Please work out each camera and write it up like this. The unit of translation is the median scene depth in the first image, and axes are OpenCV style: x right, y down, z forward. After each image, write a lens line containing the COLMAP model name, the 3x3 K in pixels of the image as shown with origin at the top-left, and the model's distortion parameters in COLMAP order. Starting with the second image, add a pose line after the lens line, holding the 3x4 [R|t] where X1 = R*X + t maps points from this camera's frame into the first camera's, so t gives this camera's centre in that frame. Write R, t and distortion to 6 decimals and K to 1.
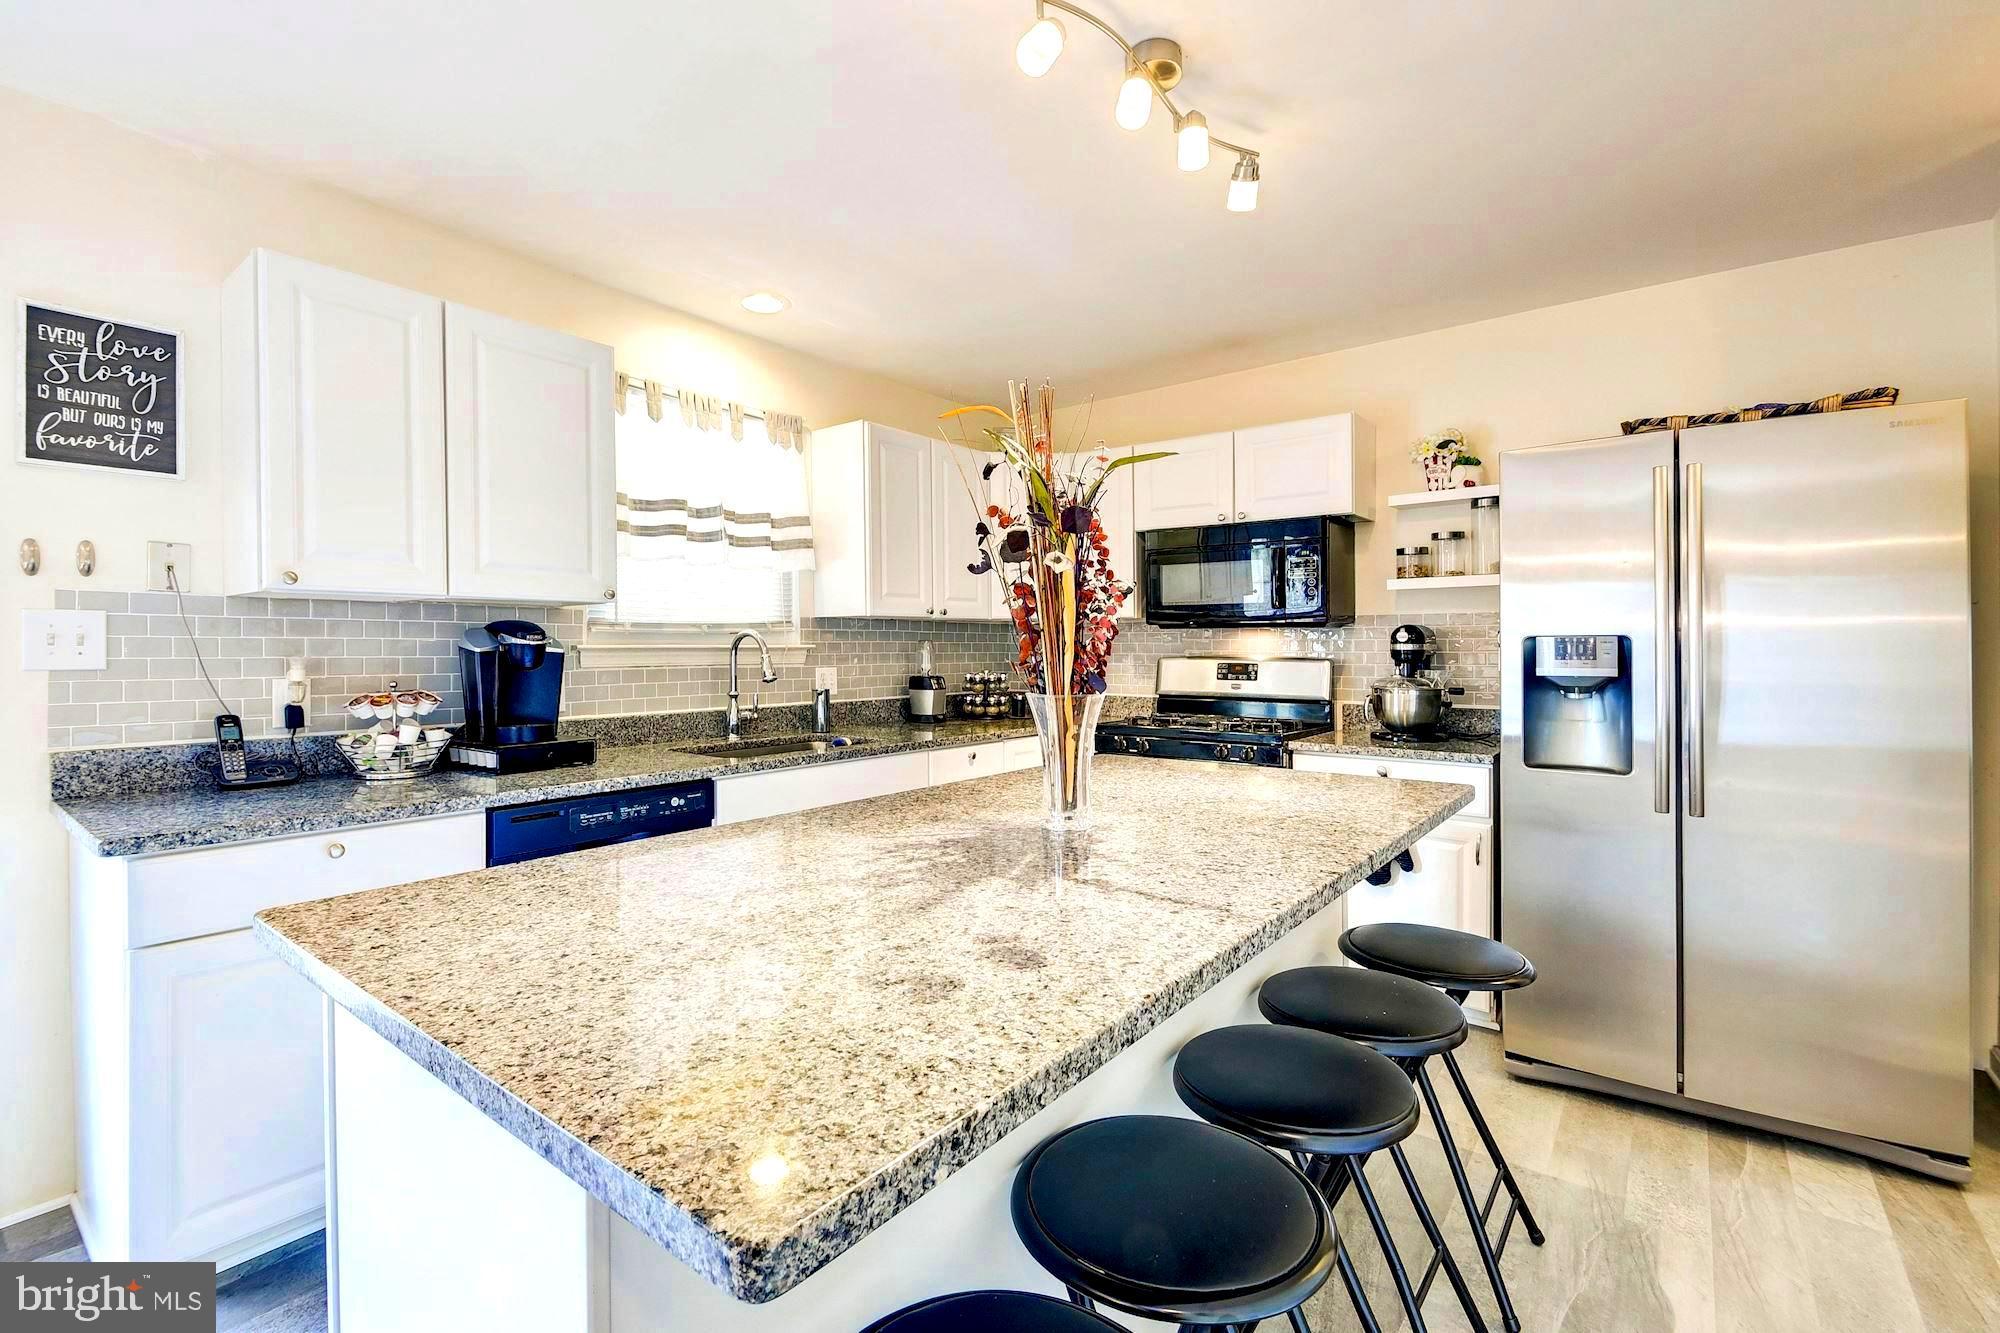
lens RADIAL K [[876.2, 0, 996.6], [0, 876.2, 654.8], [0, 0, 1]] dist [-0.000857, -0.002129]
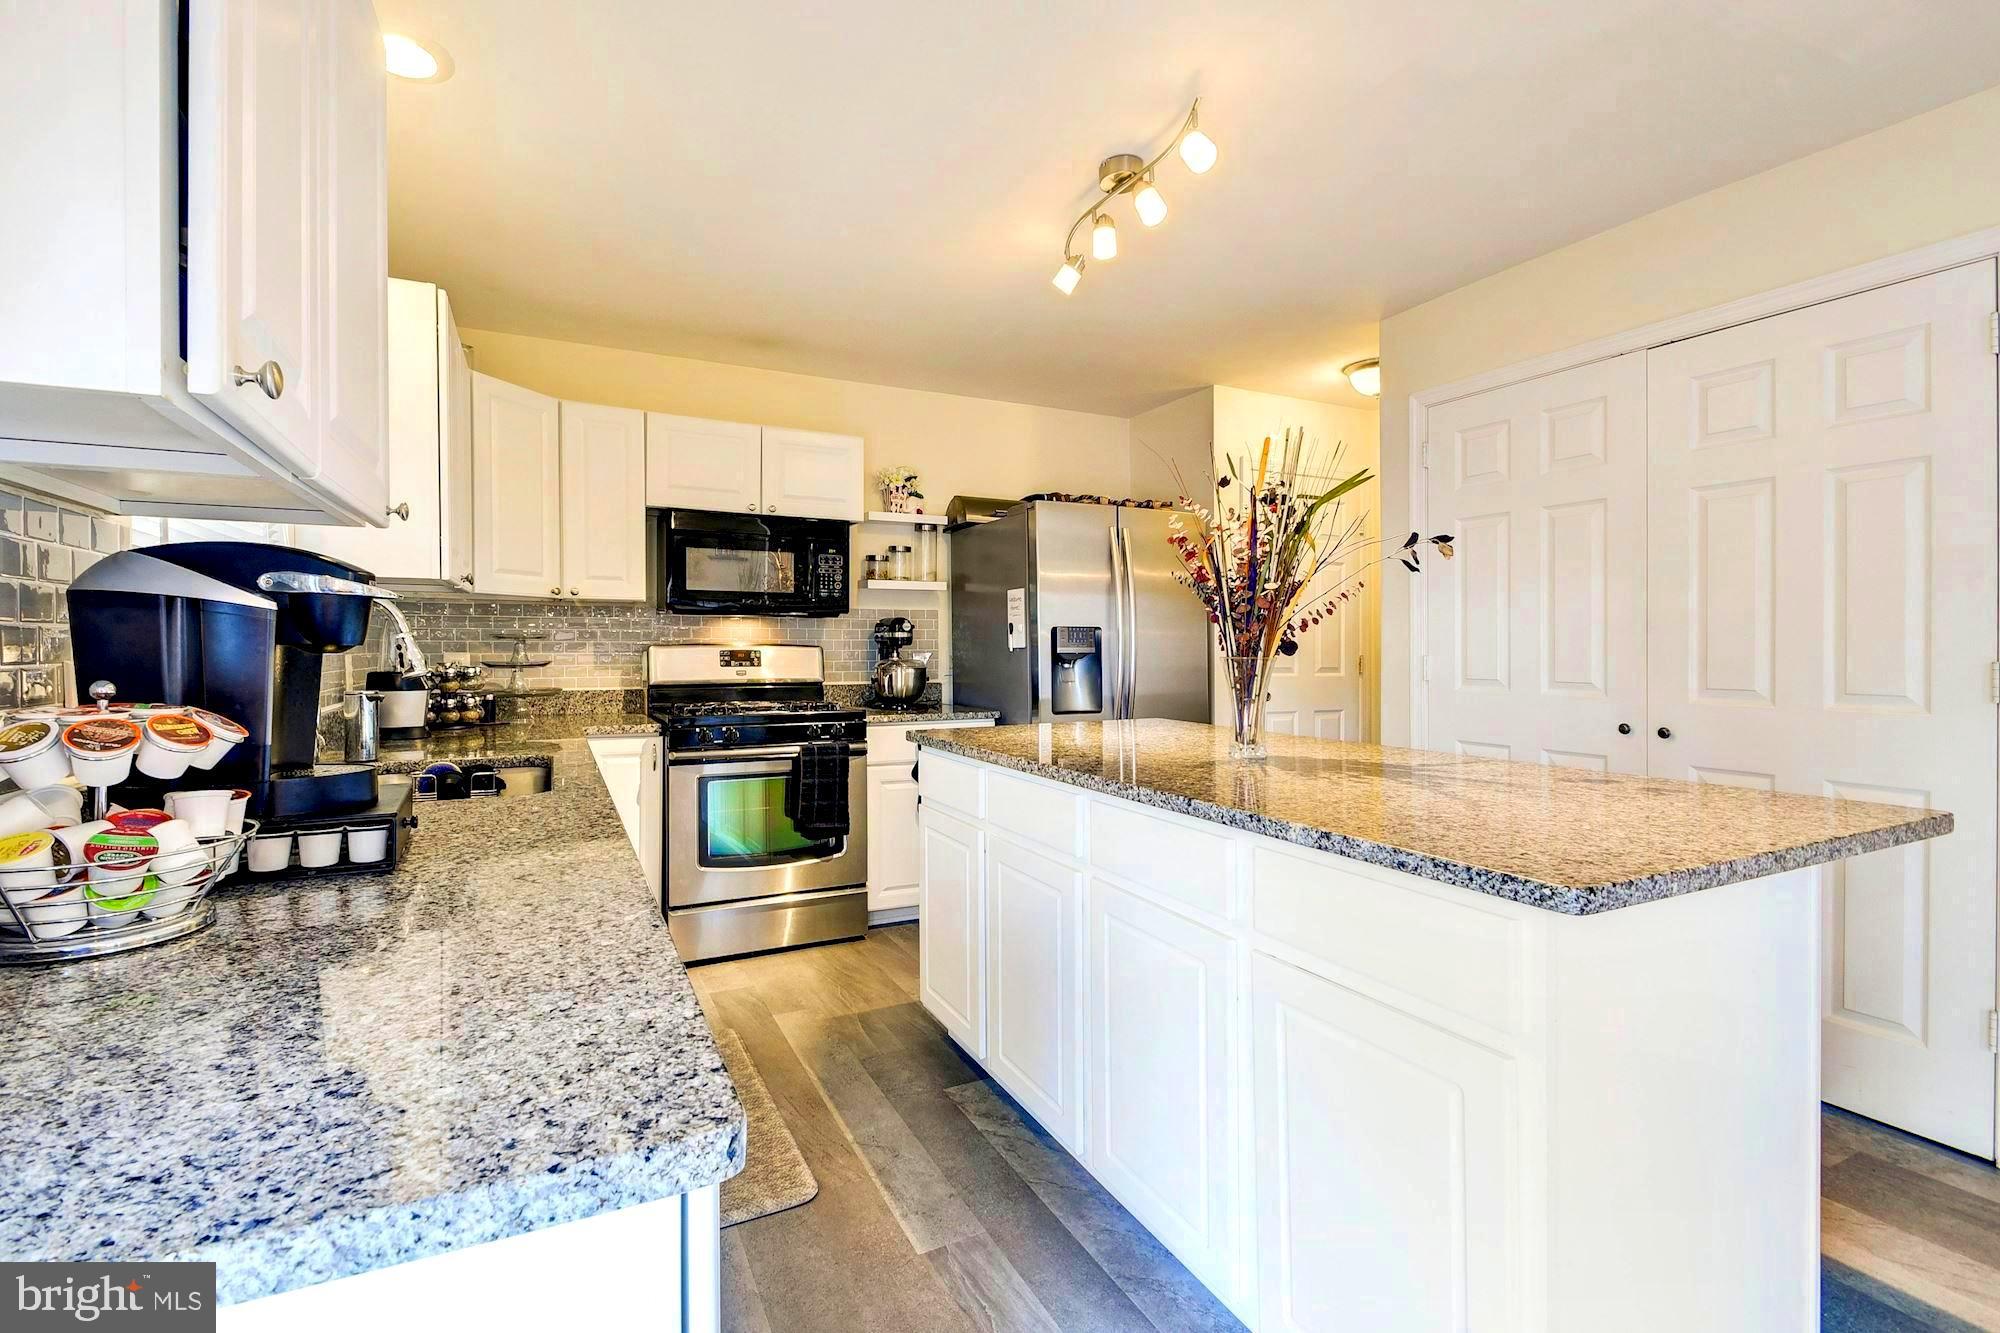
lens RADIAL K [[876.2, 0, 992.6], [0, 876.2, 655.5], [0, 0, 1]] dist [-0.000857, -0.002129]
pose [[0.424545, -0.009408, 0.905358, -0.577420], [0.007391, 0.999949, 0.006925, 0.011804], [-0.905377, 0.003751, 0.424592, 0.326063]]
